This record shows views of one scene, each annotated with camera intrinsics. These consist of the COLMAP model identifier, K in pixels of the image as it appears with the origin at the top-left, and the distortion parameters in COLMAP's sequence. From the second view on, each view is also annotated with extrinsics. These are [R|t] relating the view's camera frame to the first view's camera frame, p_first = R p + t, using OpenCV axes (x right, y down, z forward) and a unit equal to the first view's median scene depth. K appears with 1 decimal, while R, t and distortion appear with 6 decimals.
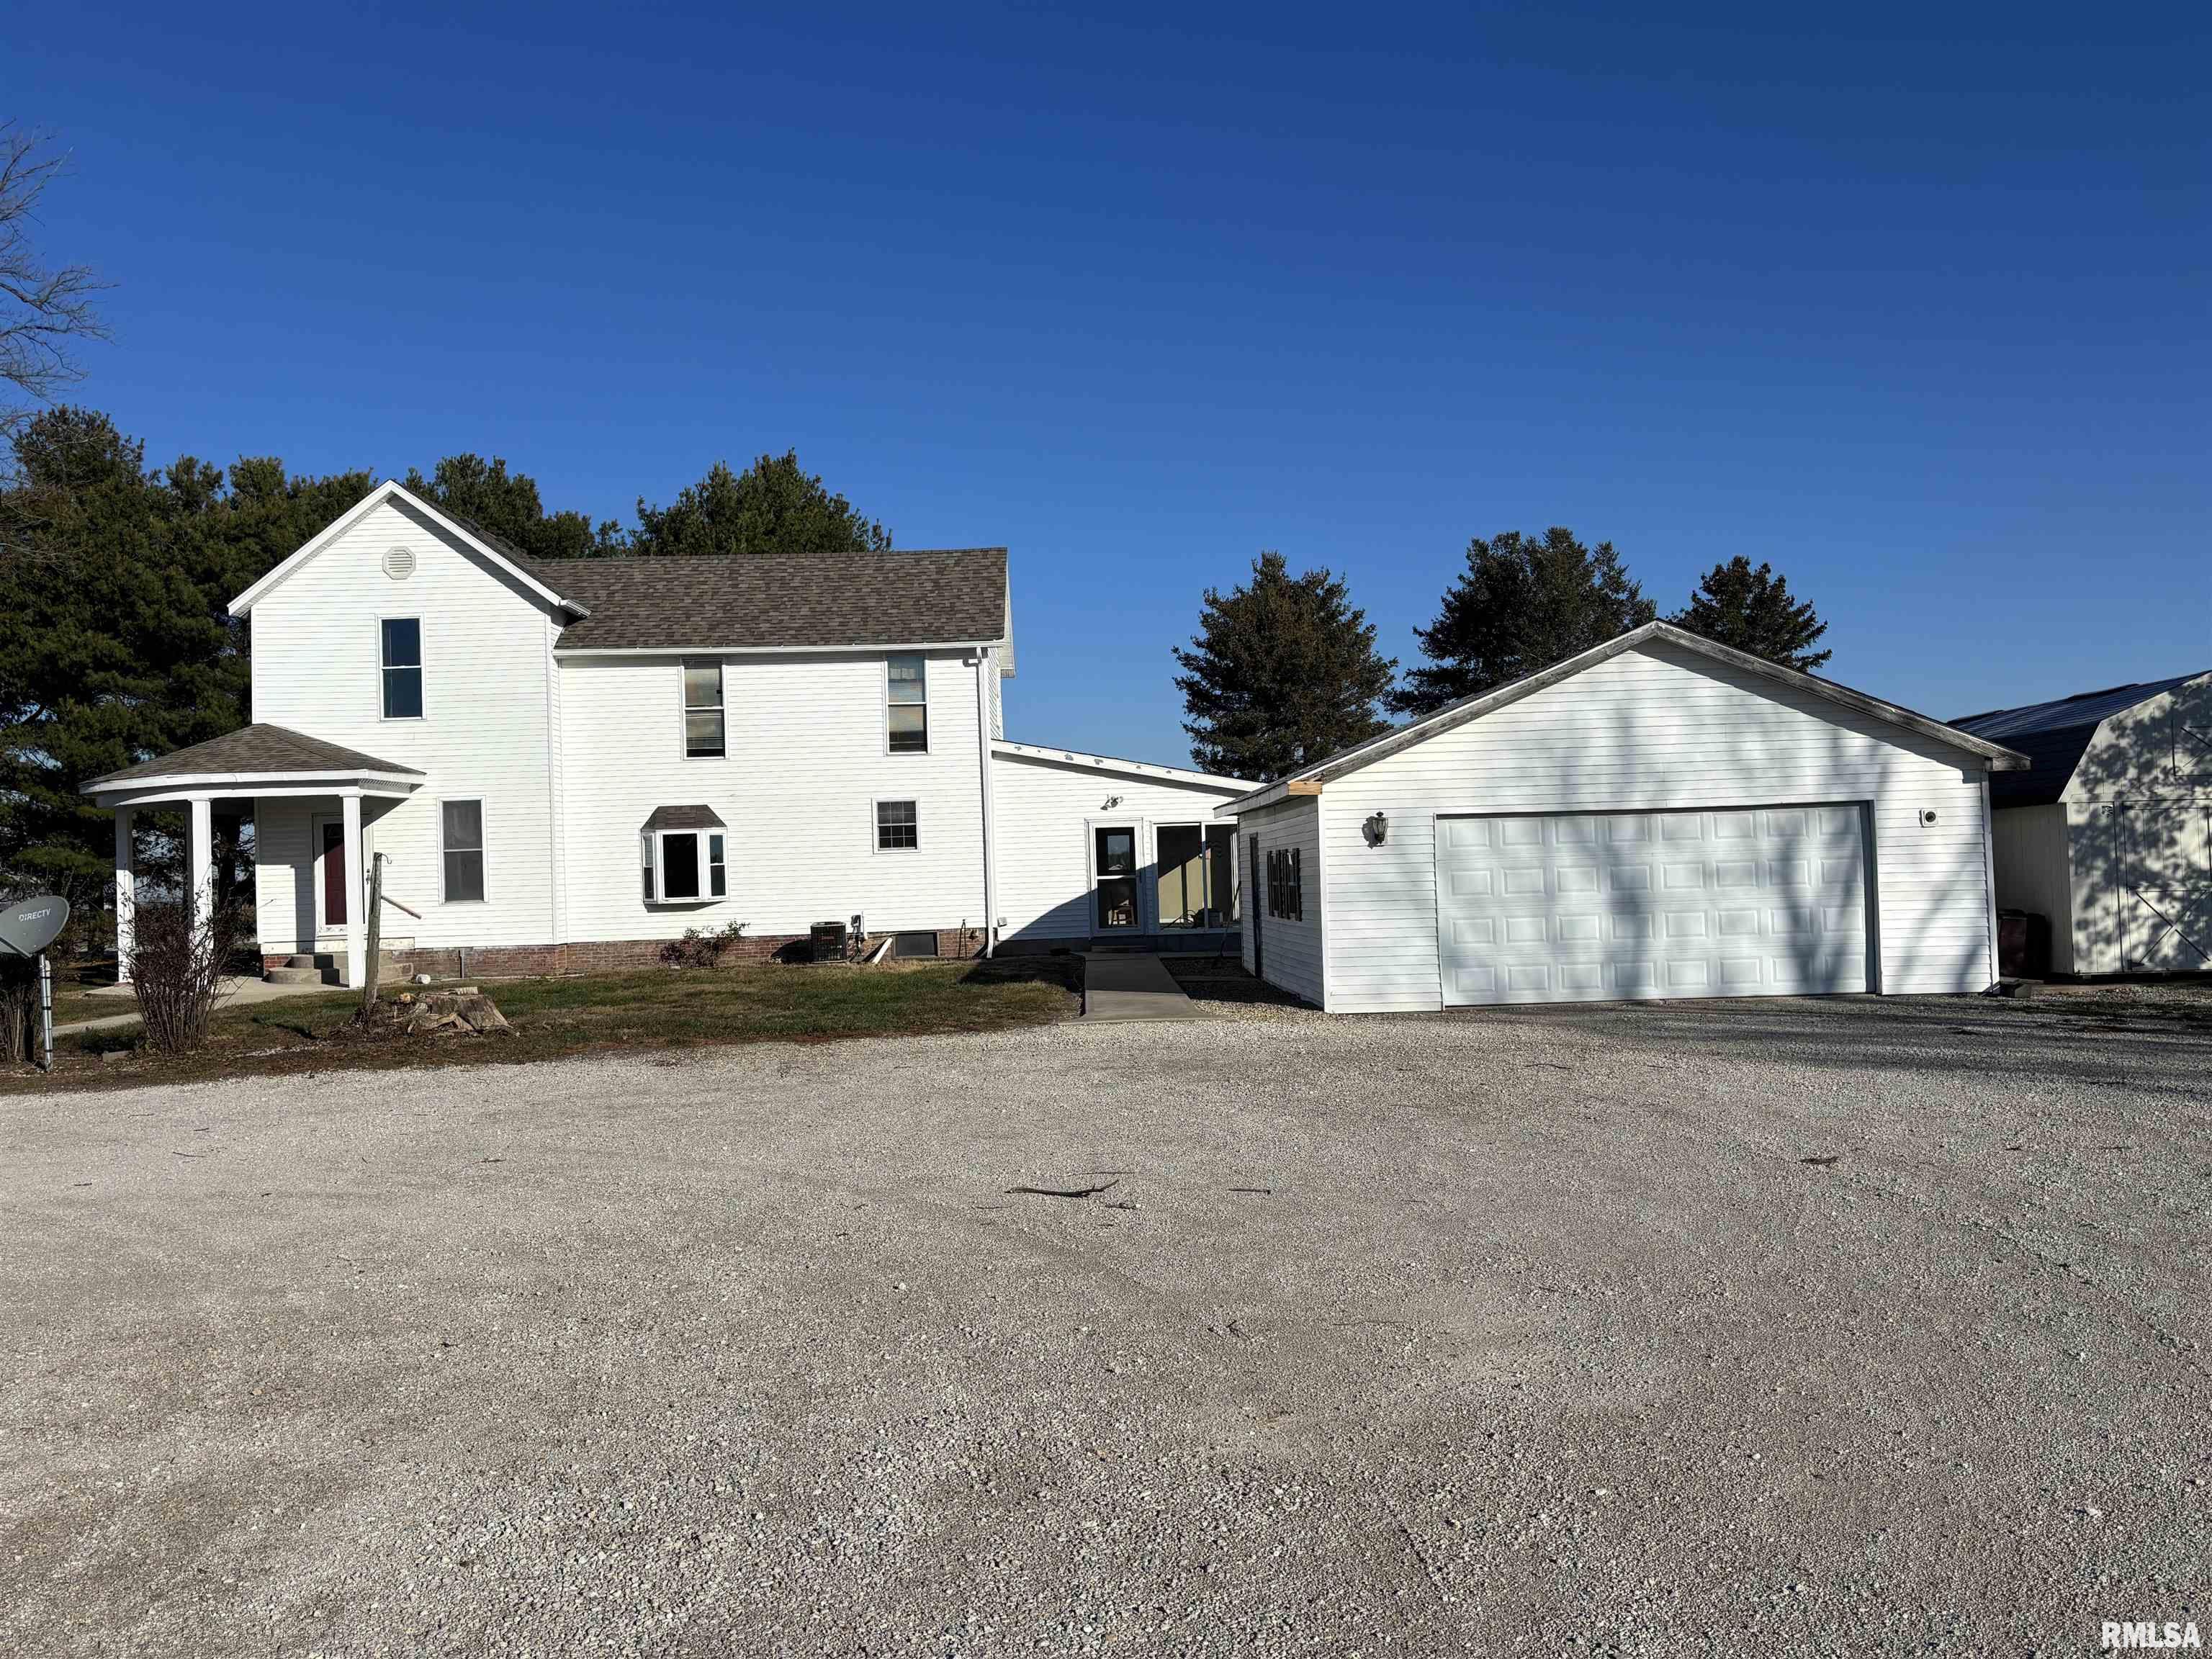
lens RADIAL K [[1920.9, 0, 1106.0], [0, 1920.9, 829.5], [0, 0, 1]] dist [0.035155, -0.173714]
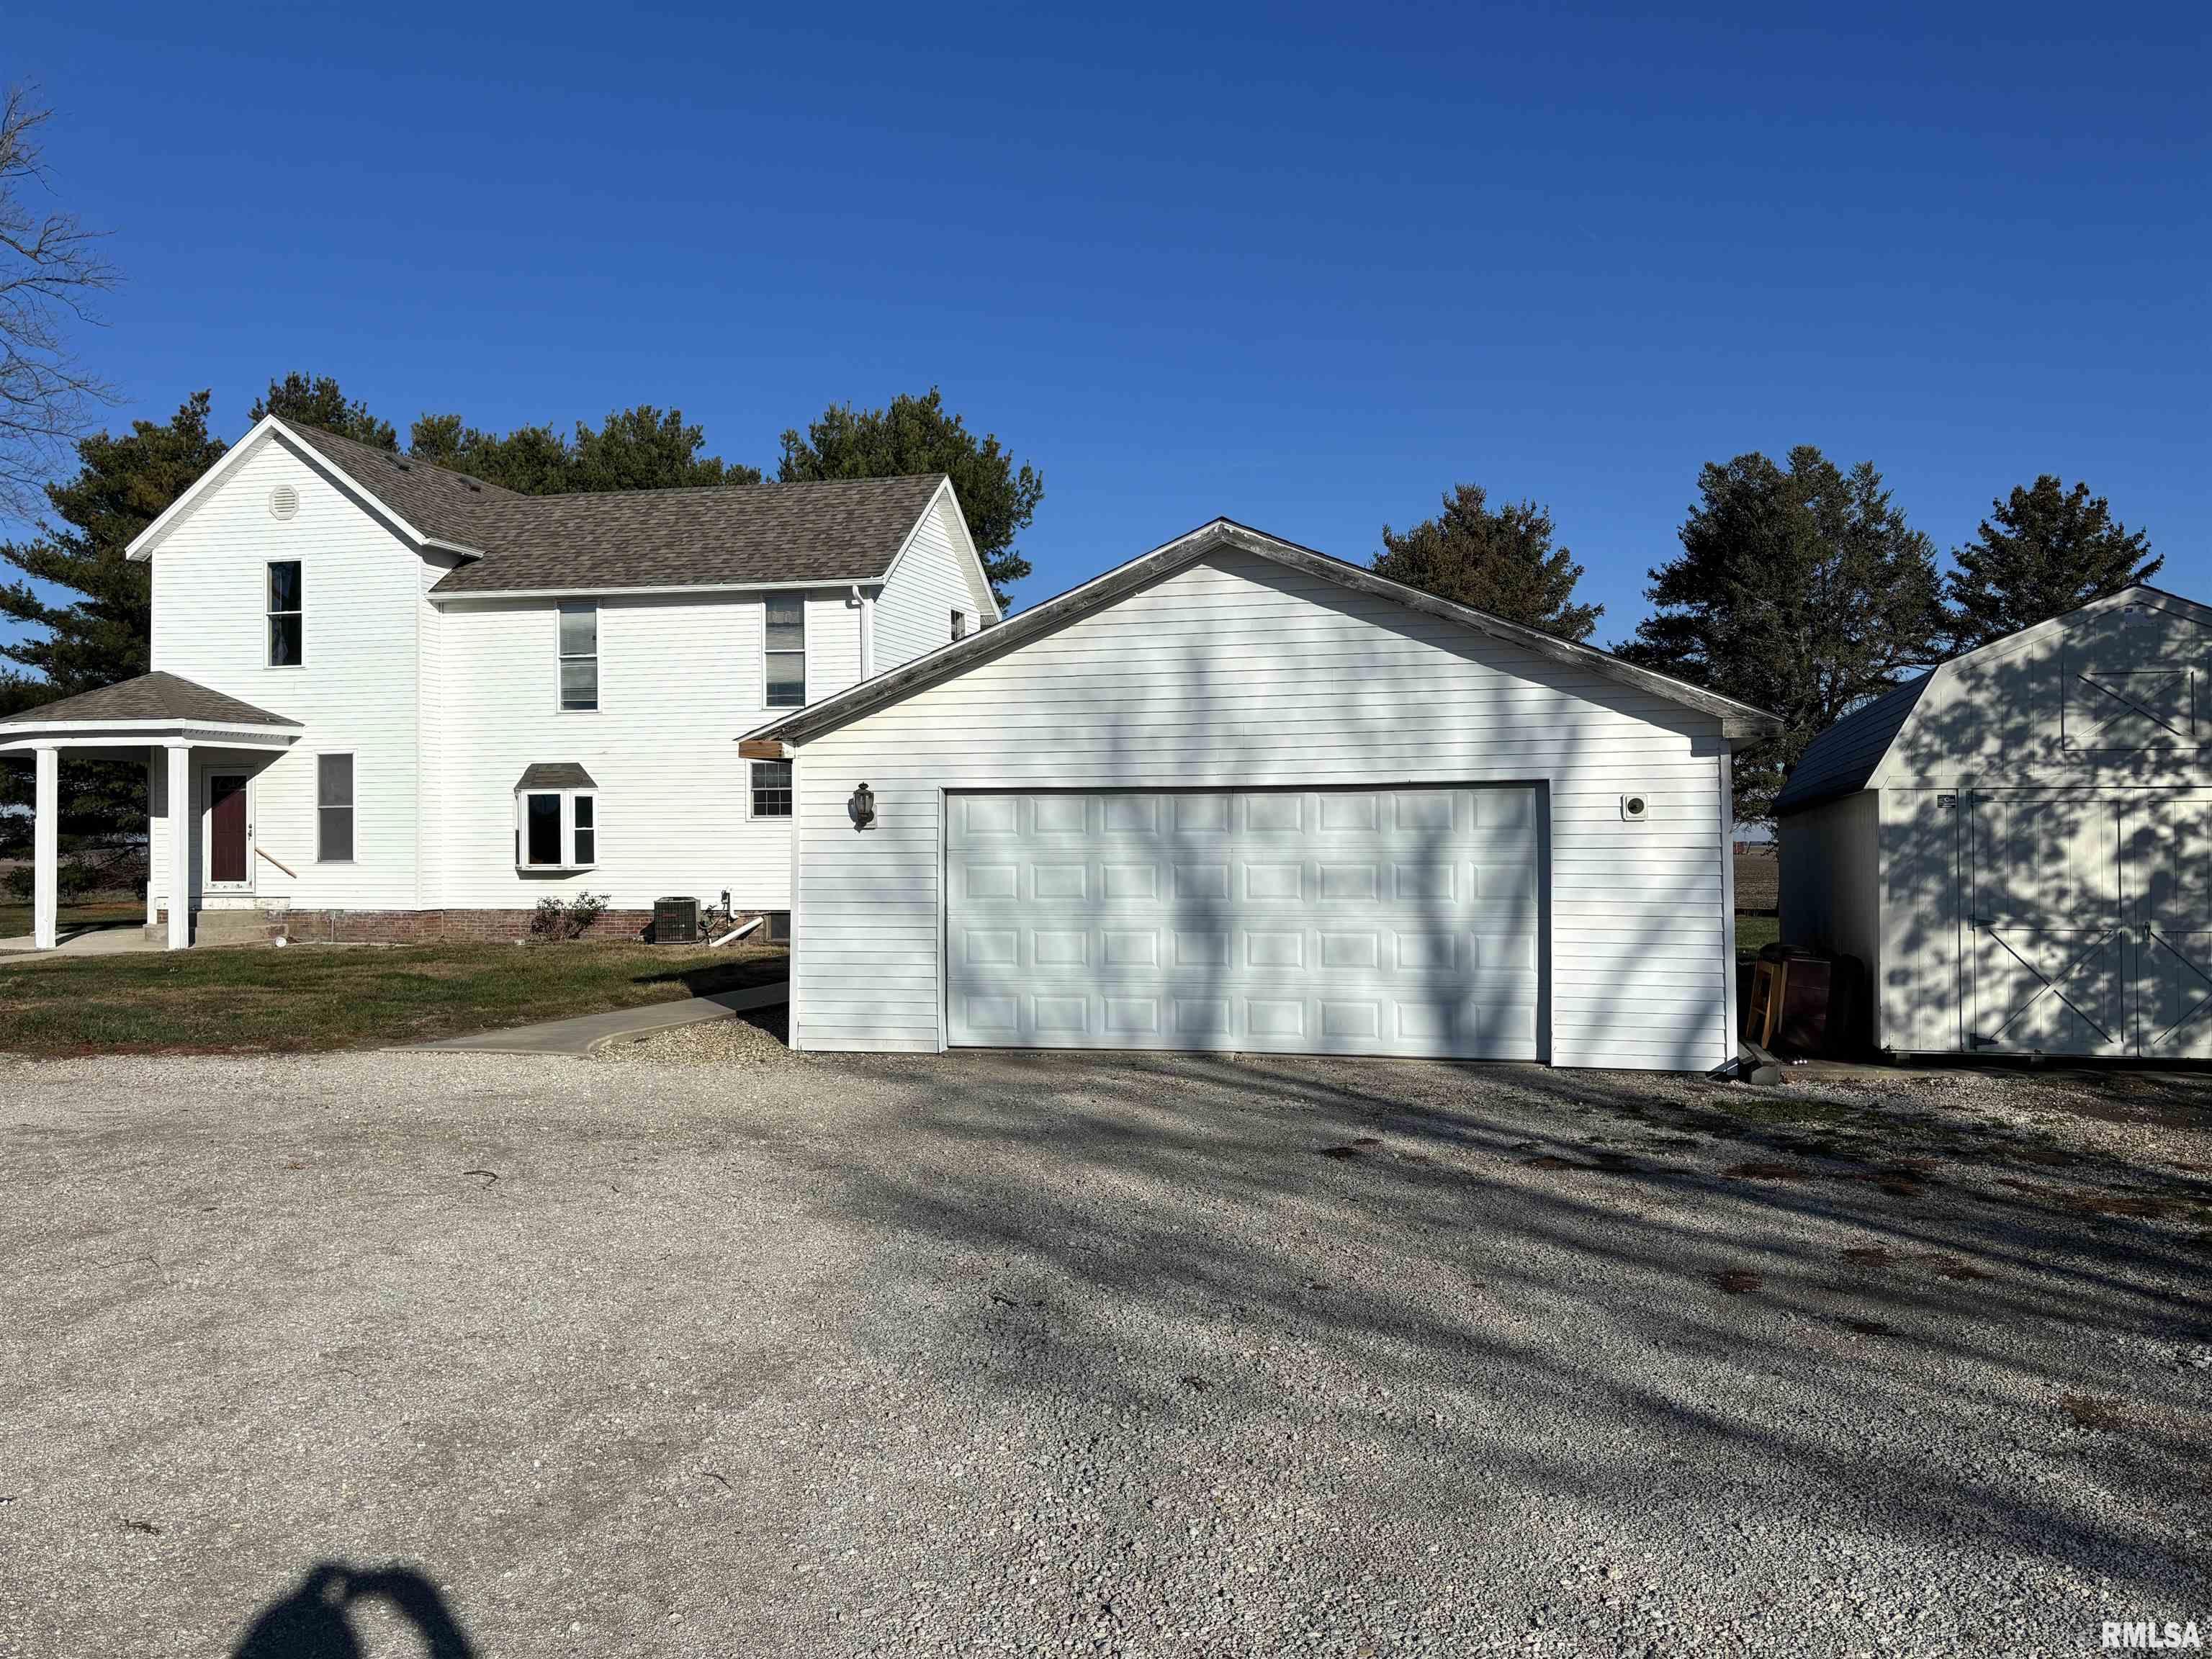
lens RADIAL K [[1920.9, 0, 1106.0], [0, 1920.9, 829.5], [0, 0, 1]] dist [0.035155, -0.173714]
pose [[0.962520, 0.025442, -0.270015, 0.425175], [-0.020407, 0.999562, 0.021438, -0.009031], [0.270442, -0.015124, 0.962617, 0.296241]]
